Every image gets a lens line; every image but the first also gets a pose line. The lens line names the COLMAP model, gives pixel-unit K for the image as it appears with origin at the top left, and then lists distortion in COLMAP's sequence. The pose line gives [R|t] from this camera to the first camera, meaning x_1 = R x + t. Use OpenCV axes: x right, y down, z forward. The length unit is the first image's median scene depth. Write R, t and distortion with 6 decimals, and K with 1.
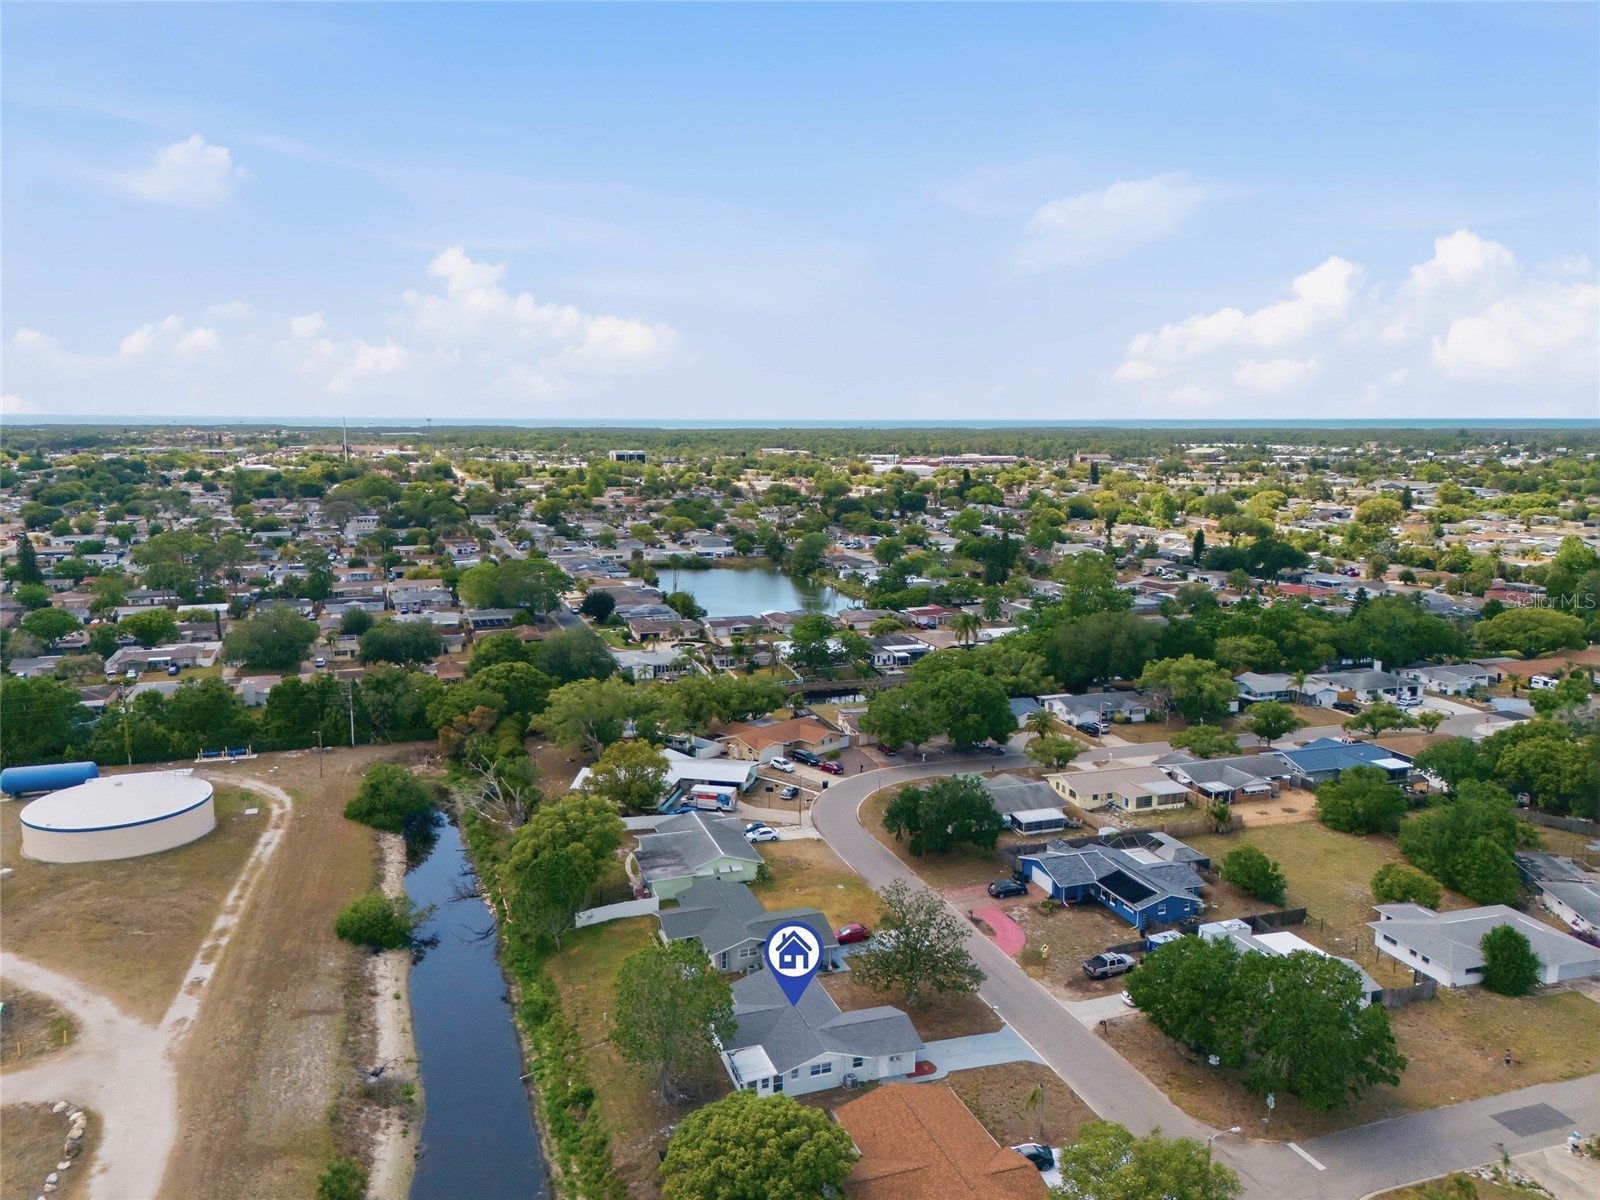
lens RADIAL K [[1170.0, 0, 804.7], [0, 1170.0, 599.1], [0, 0, 1]] dist [0.074889, -0.056259]
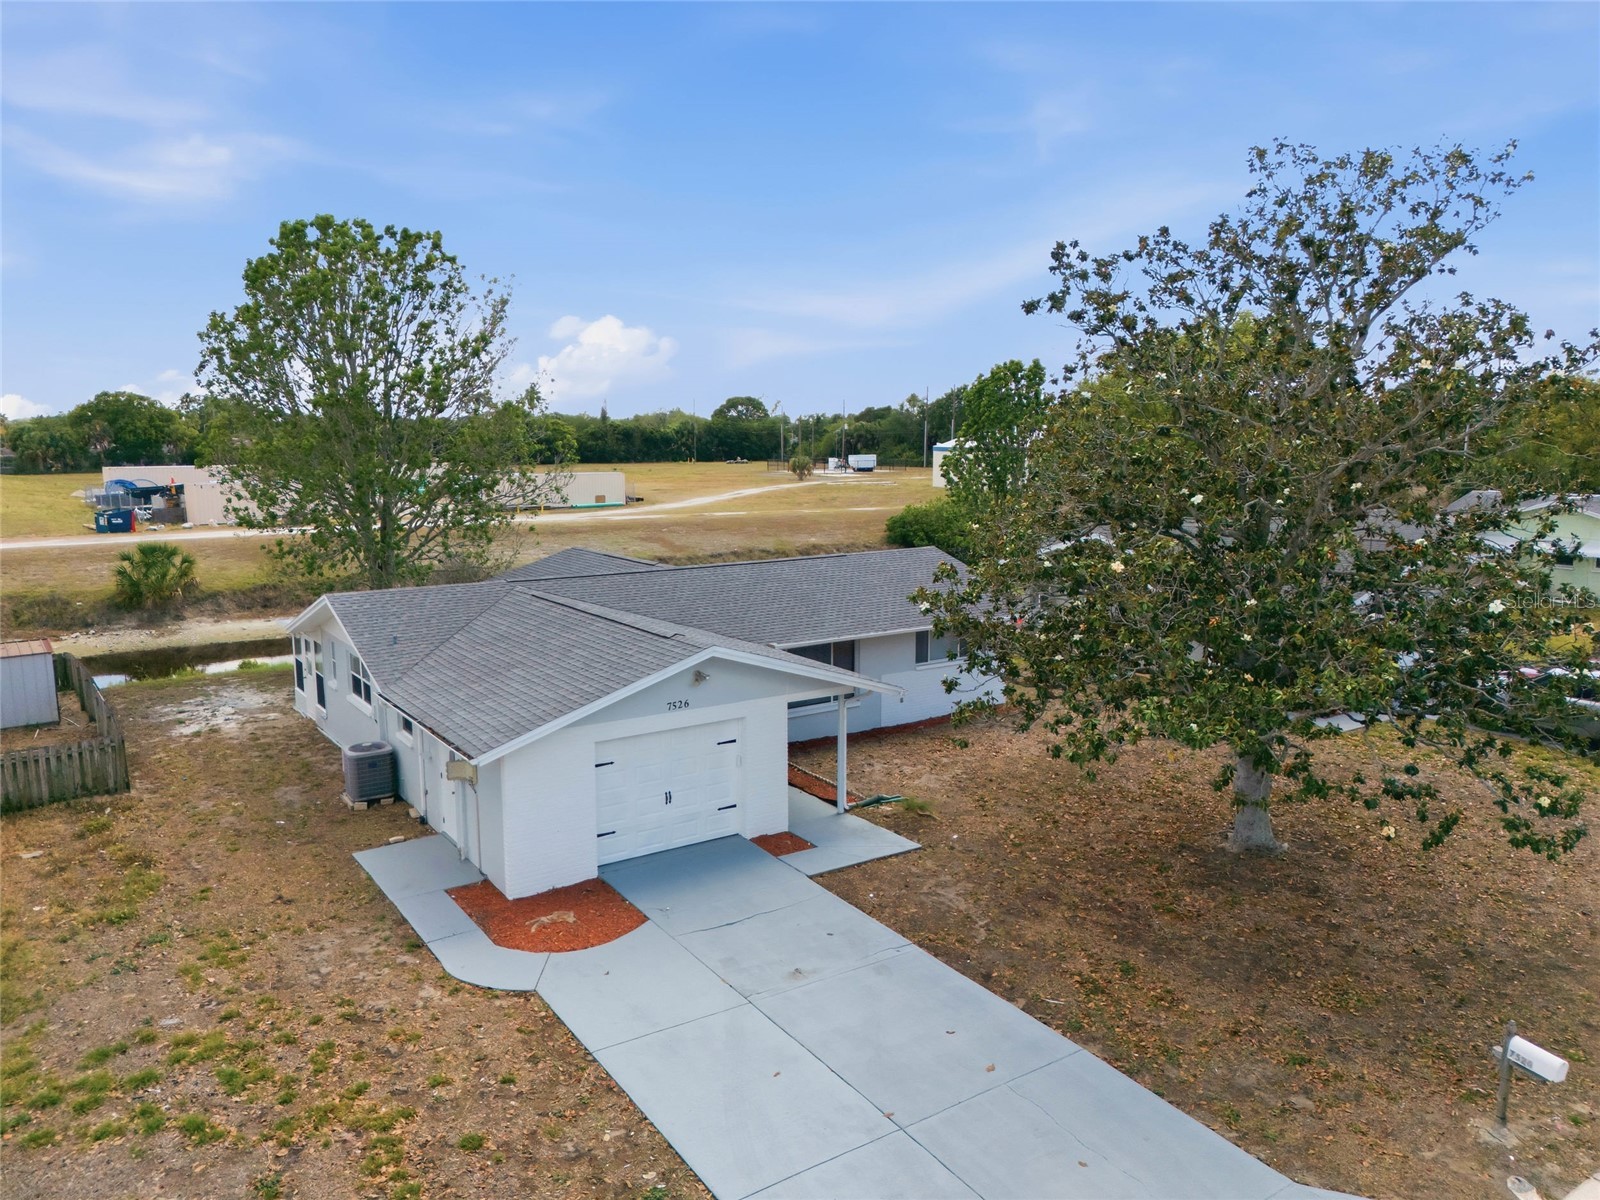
lens RADIAL K [[1170.0, 0, 802.6], [0, 1170.0, 604.1], [0, 0, 1]] dist [0.074889, -0.056259]
pose [[0.262706, 0.142747, -0.954258, 0.150840], [-0.146503, 0.983430, 0.106779, 0.191175], [0.953689, 0.111750, 0.279266, 0.563673]]
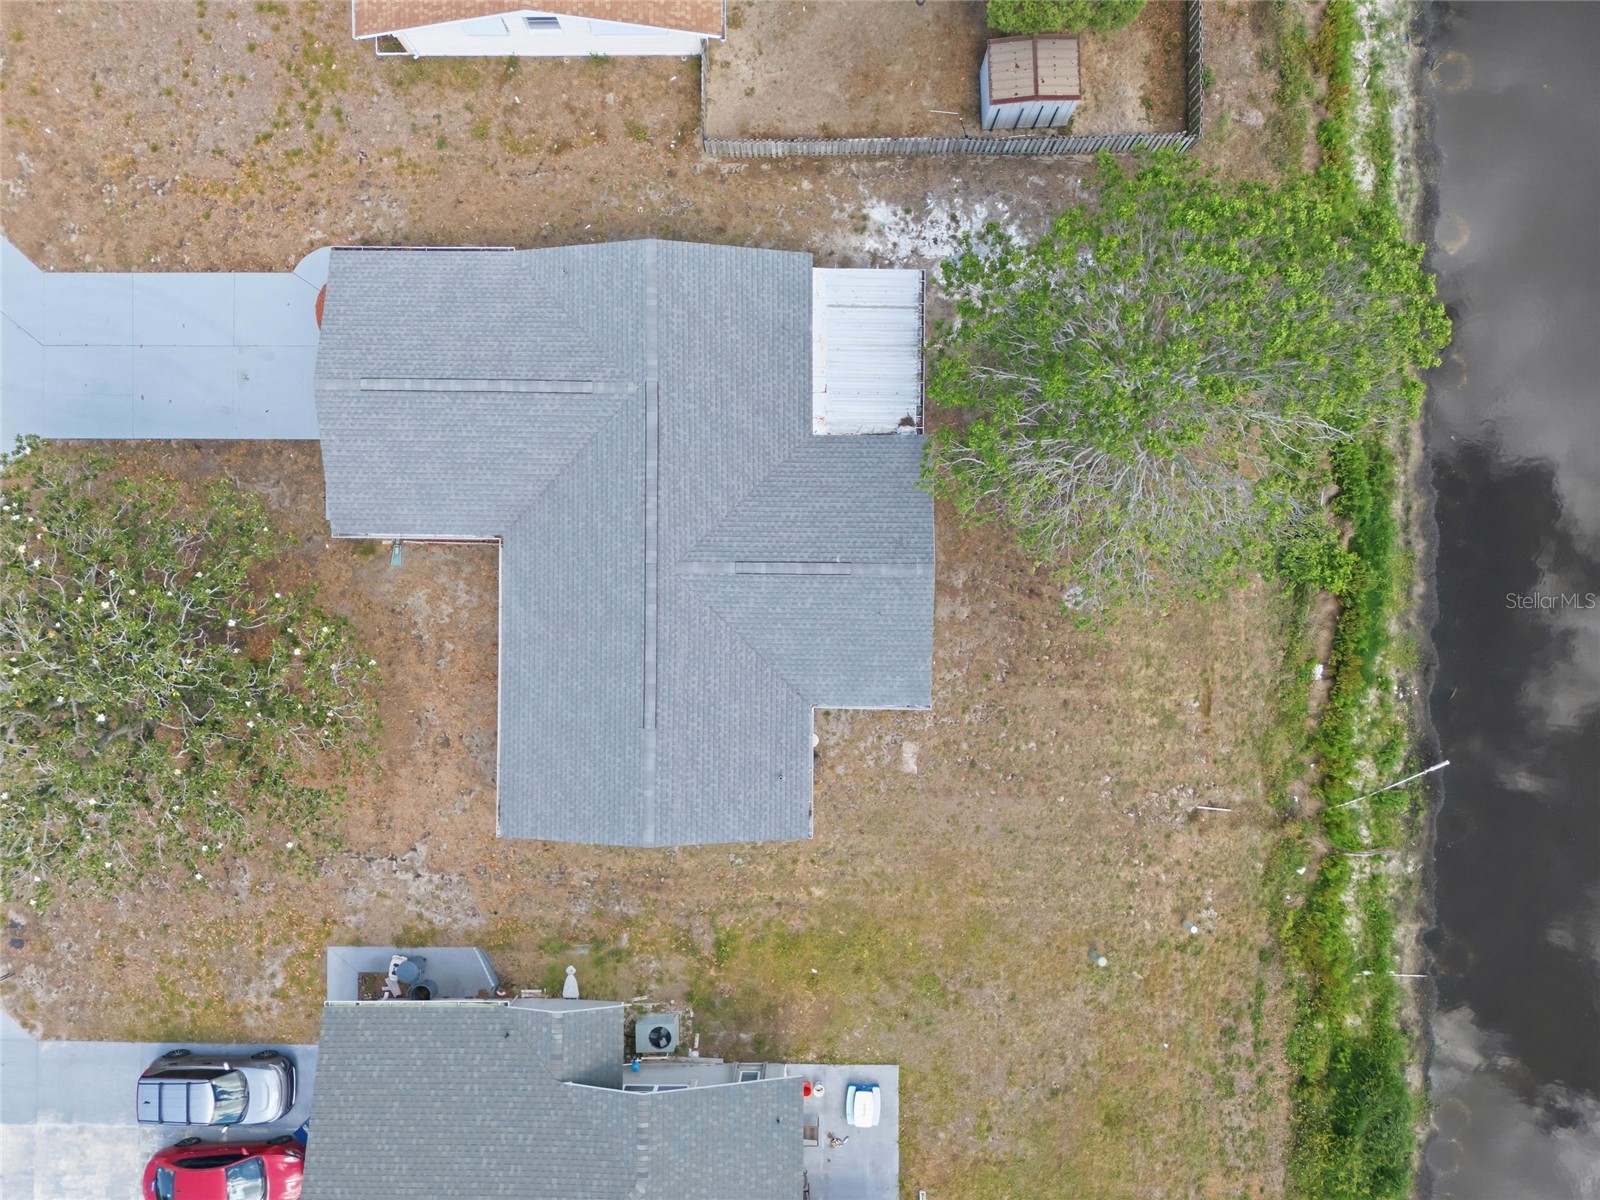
lens RADIAL K [[1170.0, 0, 793.5], [0, 1170.0, 598.4], [0, 0, 1]] dist [0.074889, -0.056259]
pose [[-0.943850, -0.330039, 0.014887, -0.030188], [0.069568, -0.154496, 0.985541, 0.033793], [-0.322967, 0.931238, 0.168781, 0.562471]]
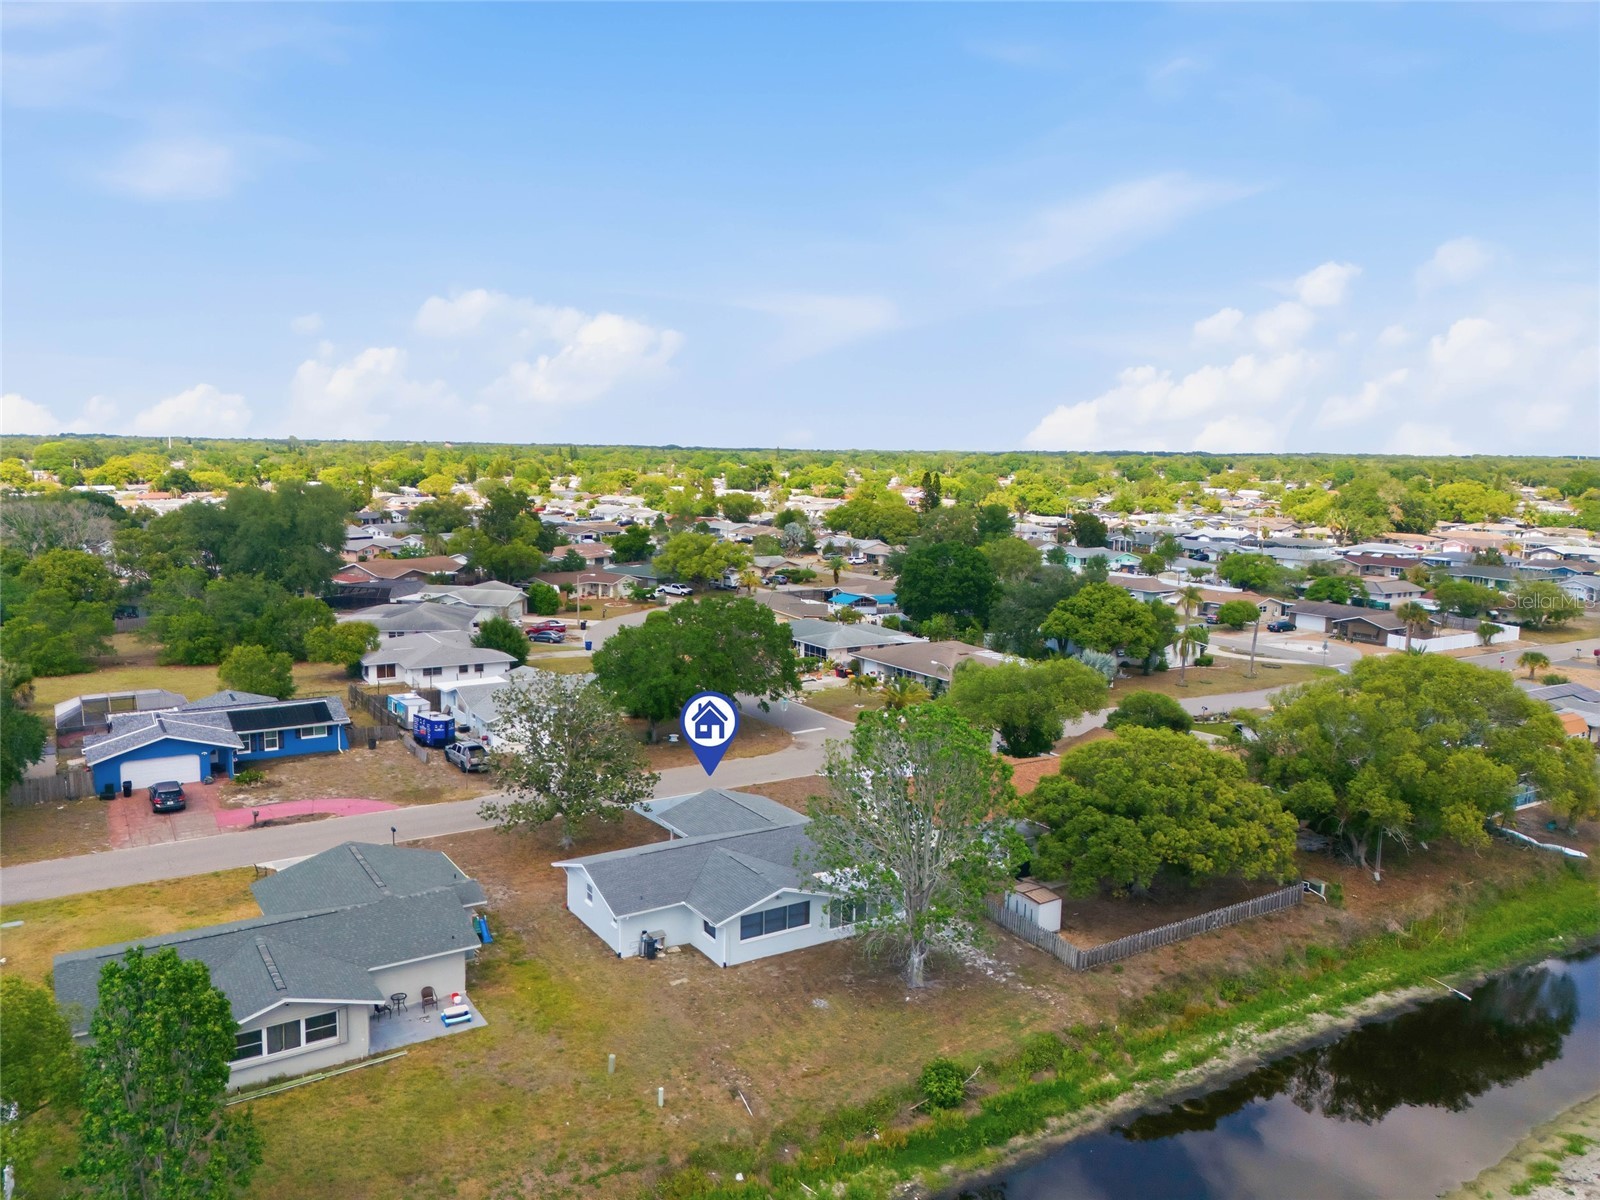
lens RADIAL K [[1170.0, 0, 797.8], [0, 1170.0, 604.1], [0, 0, 1]] dist [0.074889, -0.056259]
pose [[-0.229197, -0.137357, 0.963640, -0.346245], [0.144380, 0.974245, 0.173209, 0.076238], [-0.962613, 0.178829, -0.203462, 0.628690]]
